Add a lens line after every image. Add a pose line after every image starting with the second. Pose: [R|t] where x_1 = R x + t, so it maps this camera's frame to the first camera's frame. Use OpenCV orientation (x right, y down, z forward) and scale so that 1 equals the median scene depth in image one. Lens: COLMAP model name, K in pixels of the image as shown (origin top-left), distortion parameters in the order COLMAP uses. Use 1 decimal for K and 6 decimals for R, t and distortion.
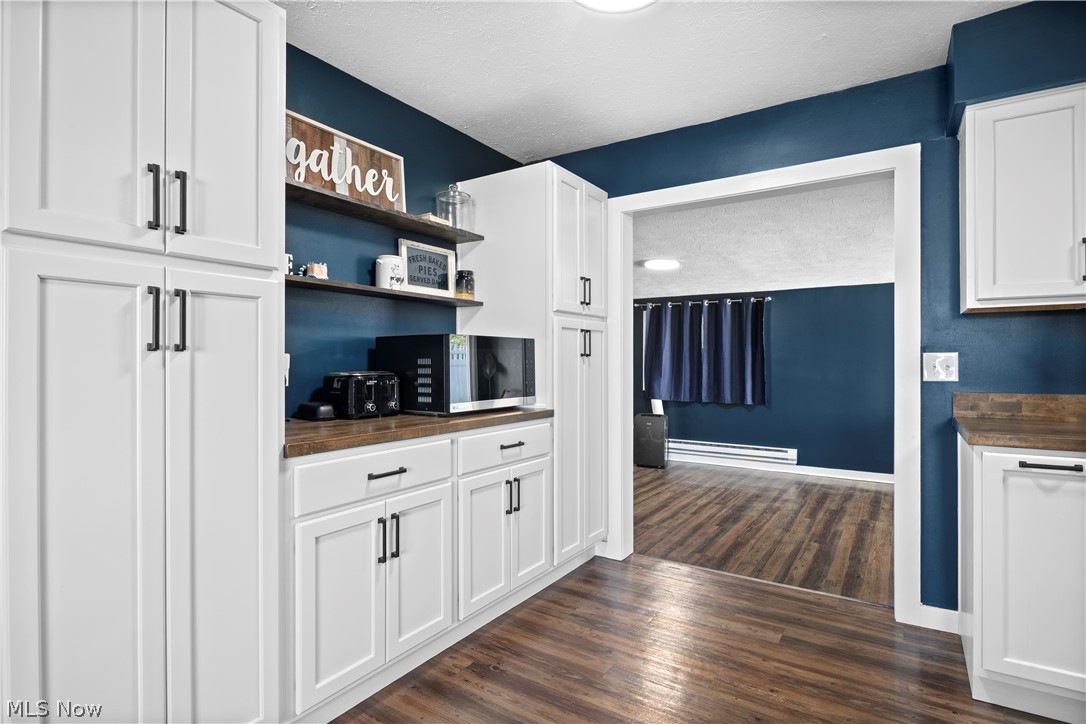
lens RADIAL K [[553.9, 0, 541.0], [0, 553.9, 361.1], [0, 0, 1]] dist [-0.005194, -0.000951]
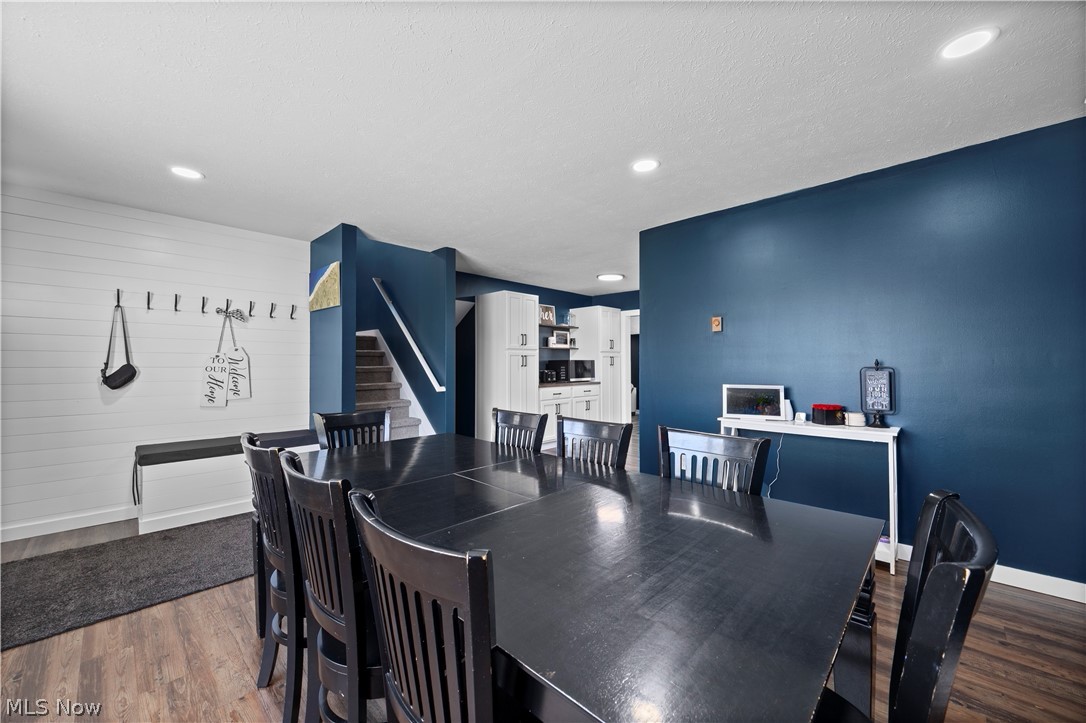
lens RADIAL K [[435.4, 0, 536.3], [0, 435.4, 362.1], [0, 0, 1]] dist [0.014978, 0.000212]
pose [[0.981745, -0.007958, -0.190037, 0.143161], [0.007474, 0.999967, -0.003263, -0.023196], [0.190057, 0.001784, 0.981772, -1.623071]]
